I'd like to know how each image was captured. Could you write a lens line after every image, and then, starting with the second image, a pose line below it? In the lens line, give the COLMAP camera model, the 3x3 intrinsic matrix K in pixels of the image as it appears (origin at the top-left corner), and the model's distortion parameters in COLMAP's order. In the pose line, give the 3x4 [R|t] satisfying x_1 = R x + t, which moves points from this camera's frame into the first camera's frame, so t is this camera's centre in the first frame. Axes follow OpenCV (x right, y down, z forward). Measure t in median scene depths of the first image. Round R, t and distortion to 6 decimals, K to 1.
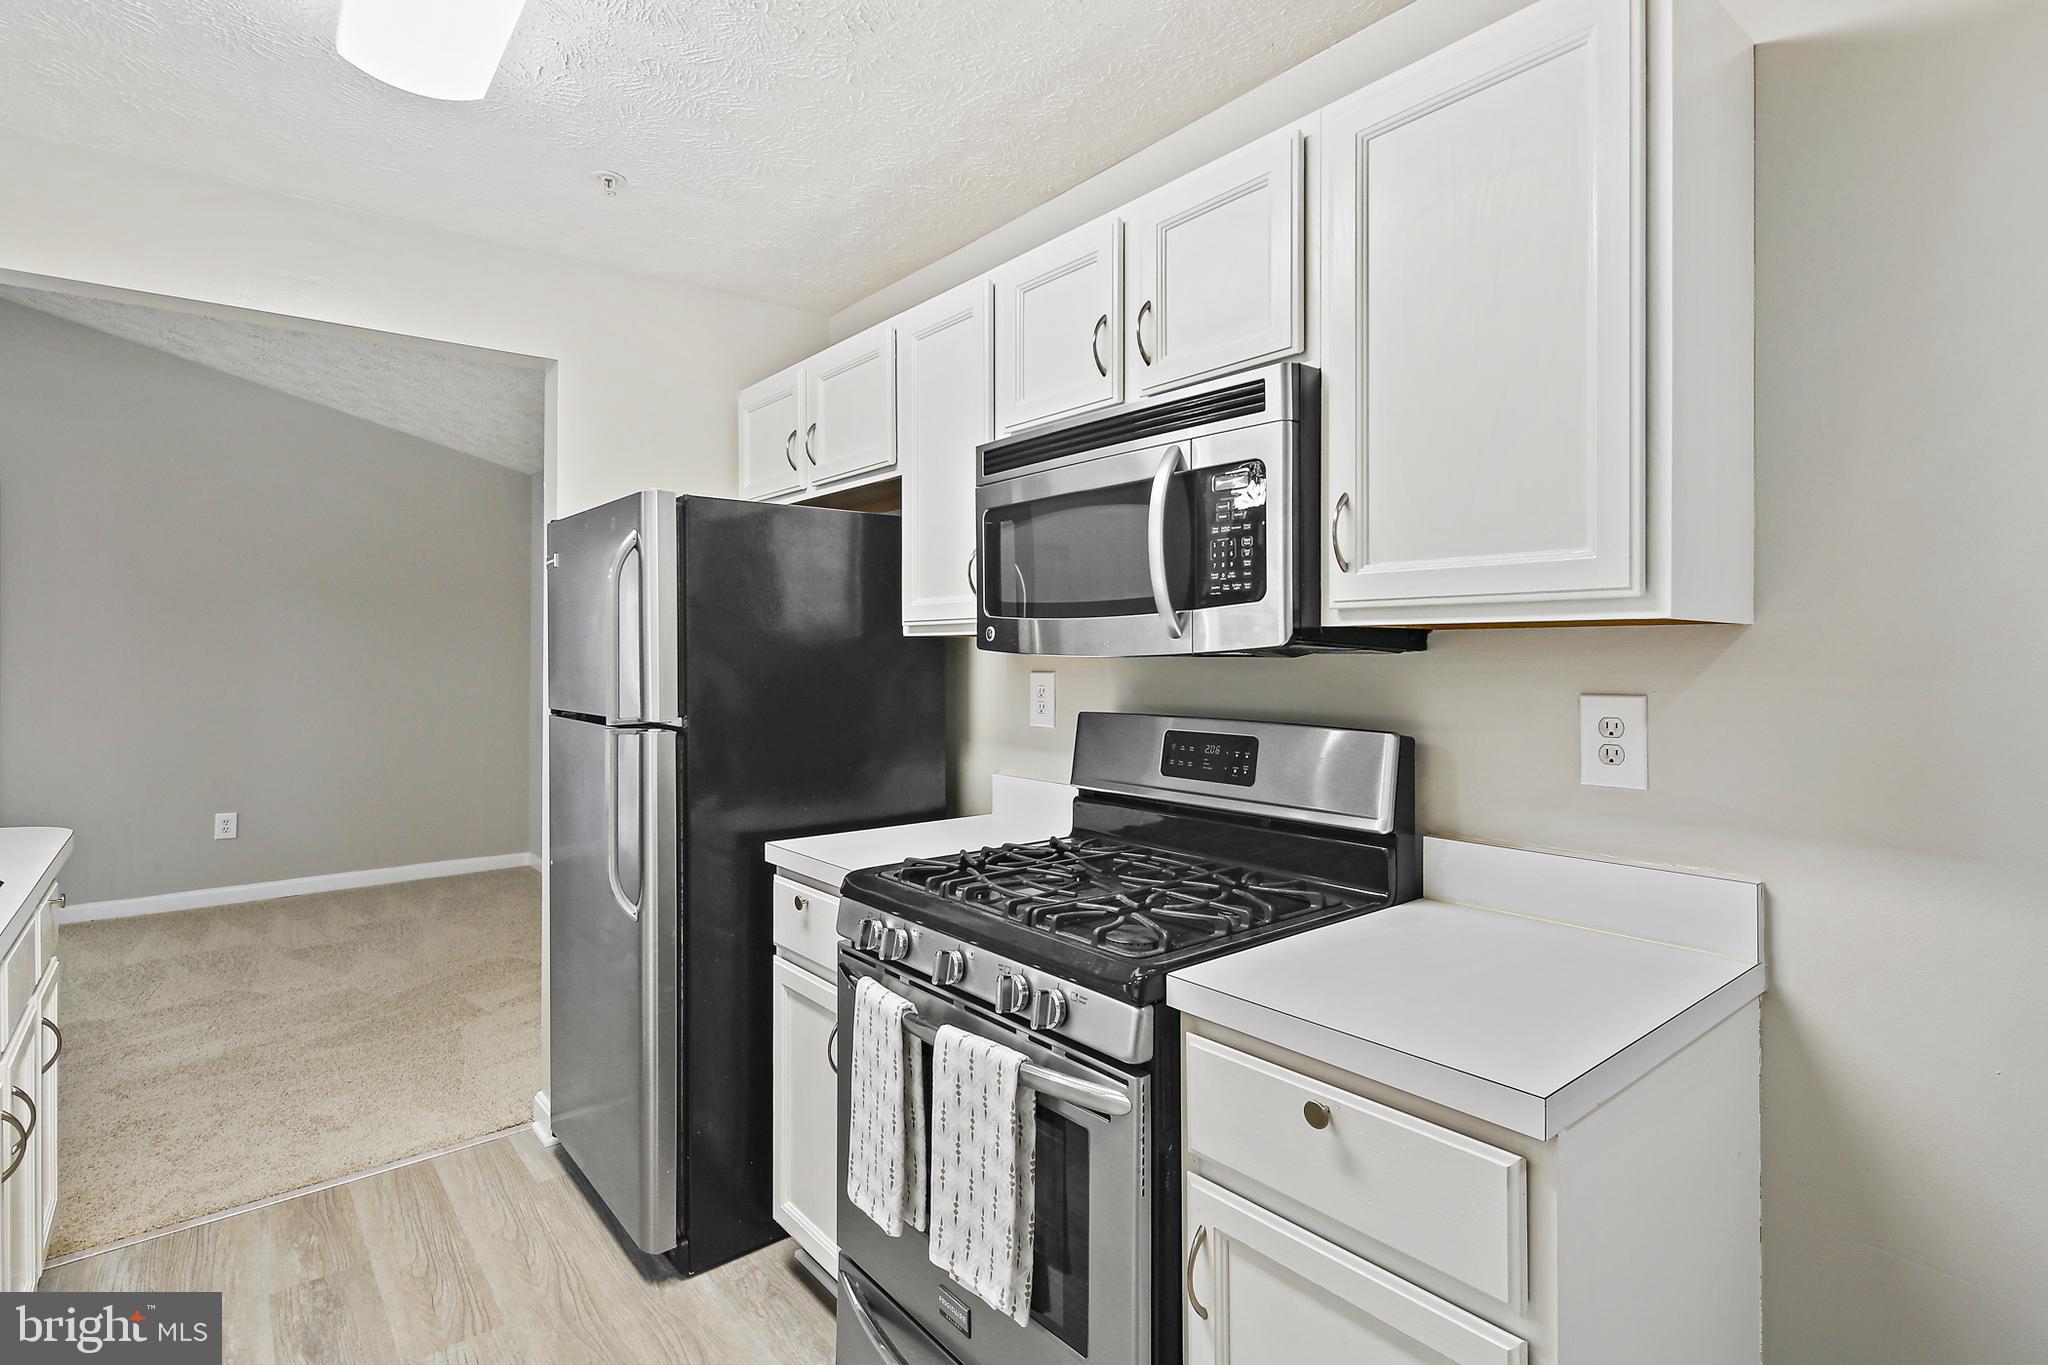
lens RADIAL K [[1013.7, 0, 1031.1], [0, 1013.7, 651.2], [0, 0, 1]] dist [-0.000329, 0.000032]
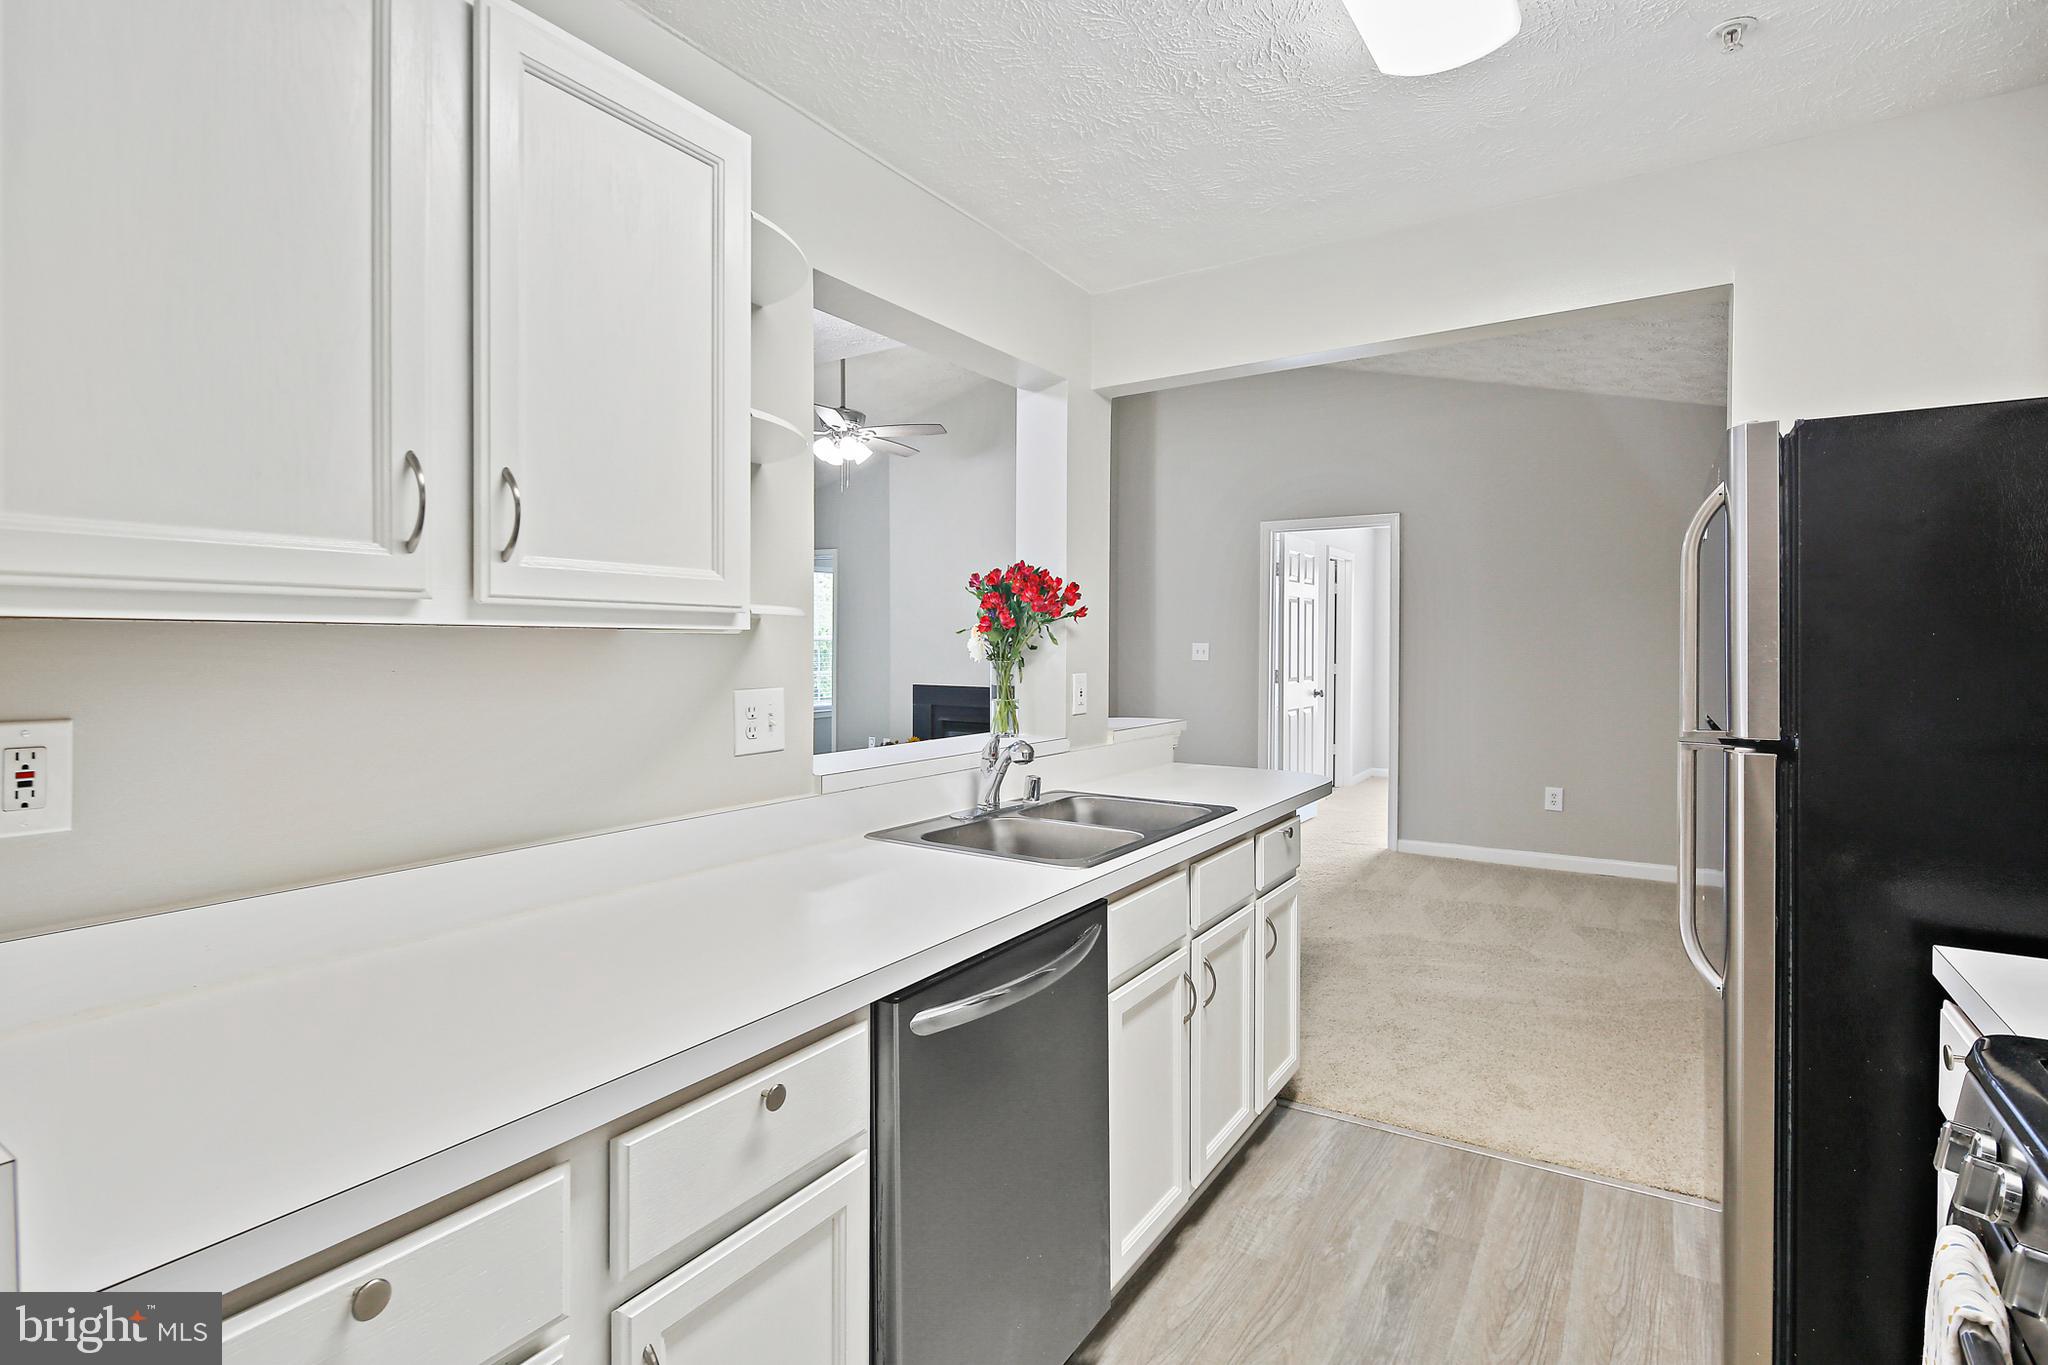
lens RADIAL K [[998.0, 0, 1020.1], [0, 998.0, 651.1], [0, 0, 1]] dist [0.002945, -0.000620]
pose [[0.307564, 0.010912, -0.951465, 0.144095], [-0.001754, 0.999939, 0.010901, -0.000714], [0.951526, -0.001684, 0.307565, 0.245731]]
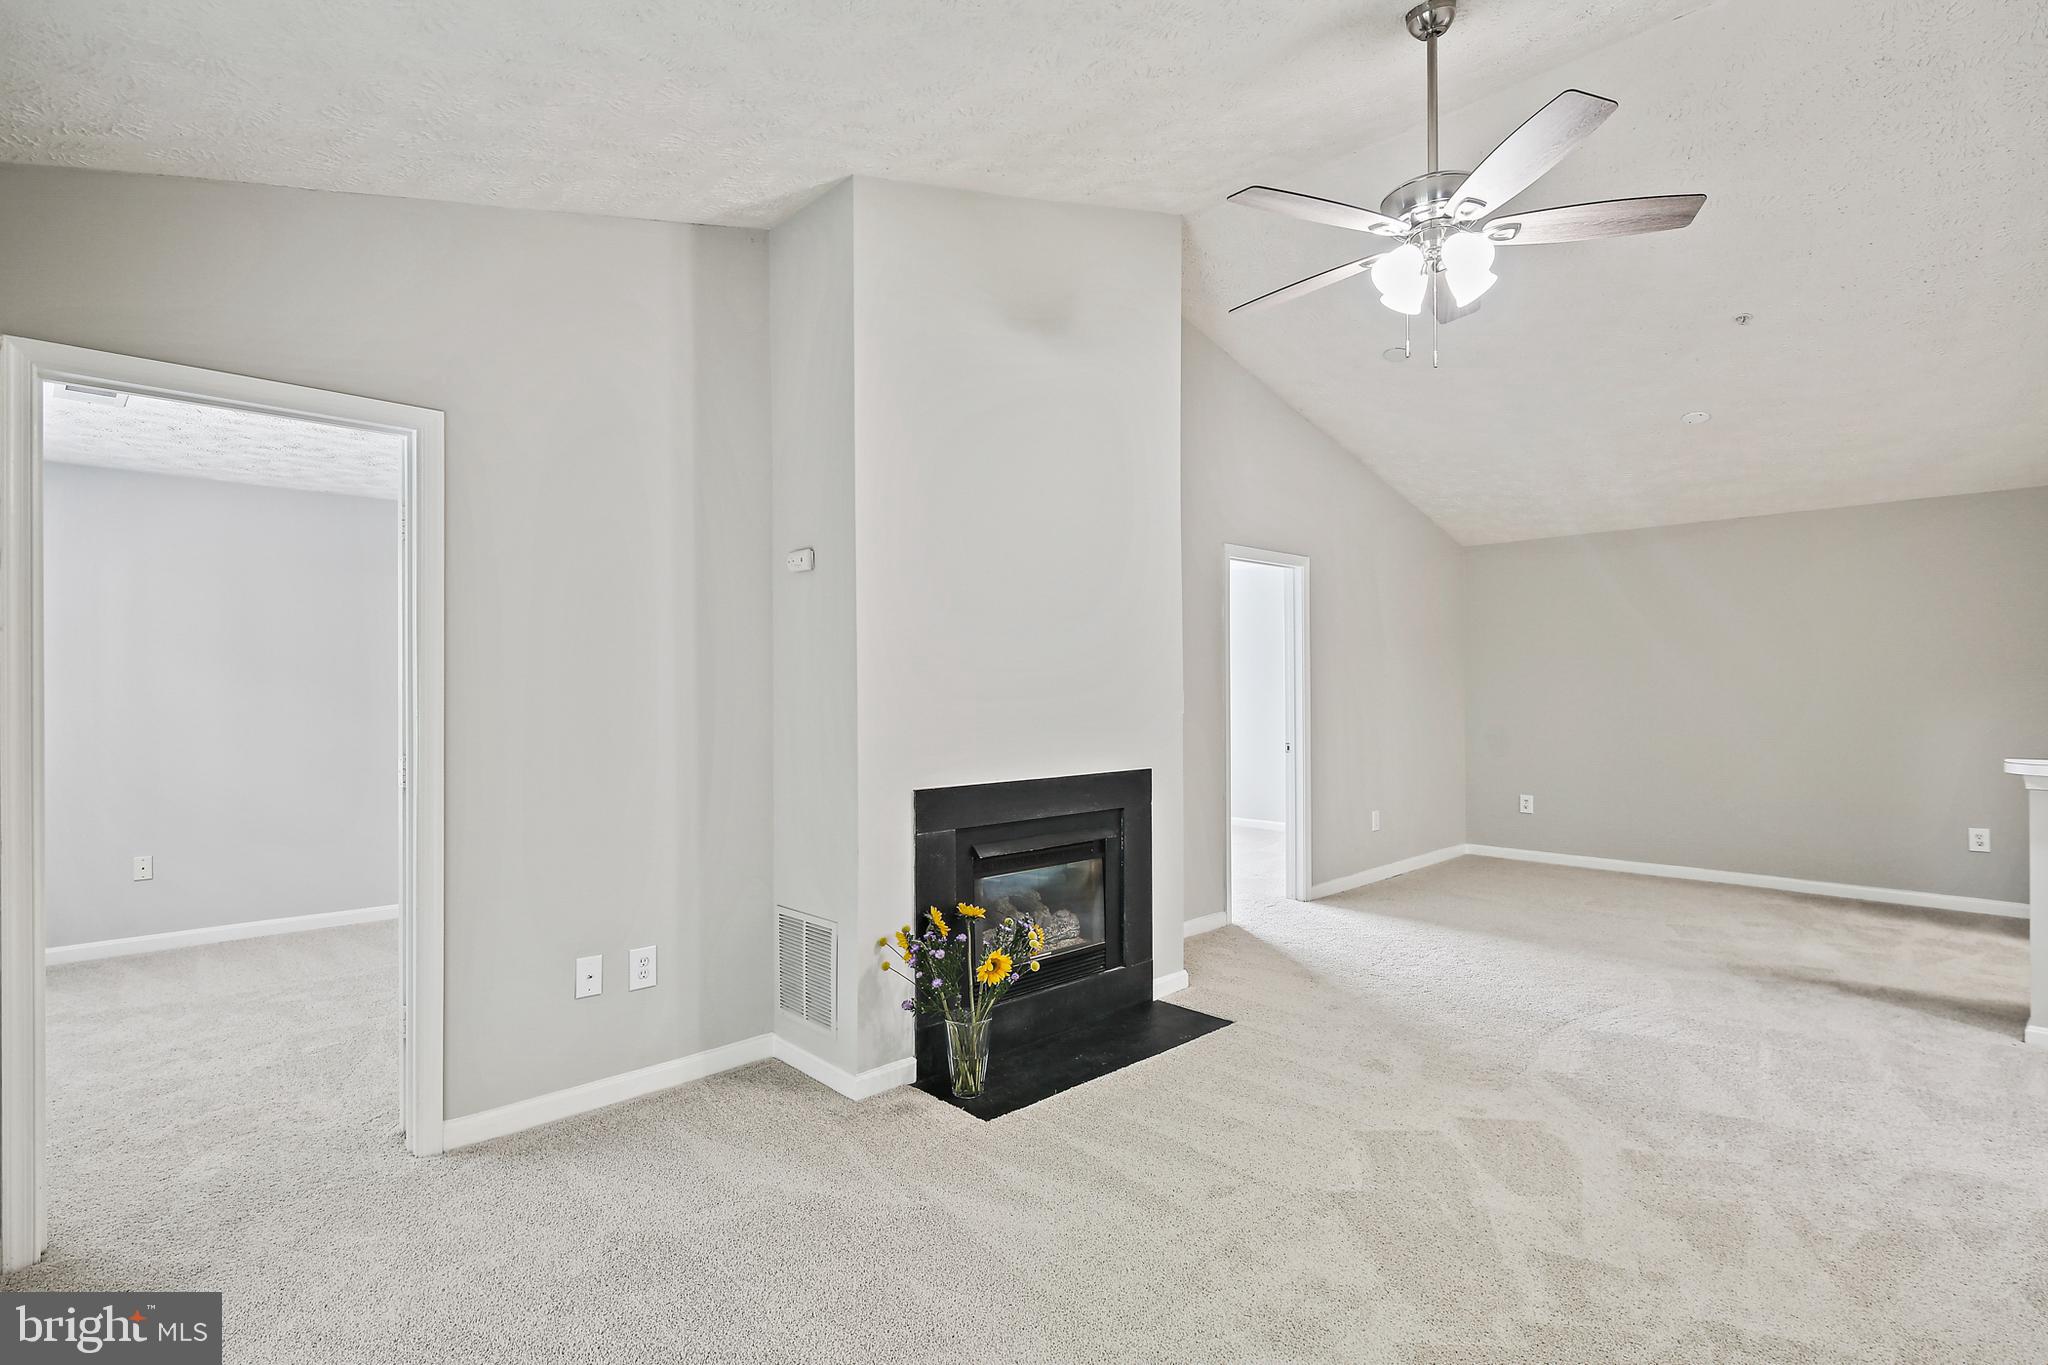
lens RADIAL K [[990.2, 0, 1032.9], [0, 990.2, 690.1], [0, 0, 1]] dist [0.000235, -0.000507]
pose [[0.996691, -0.004192, 0.081180, -3.021566], [0.003959, 0.999988, 0.003023, -0.000608], [-0.081192, -0.002692, 0.996695, -0.518906]]
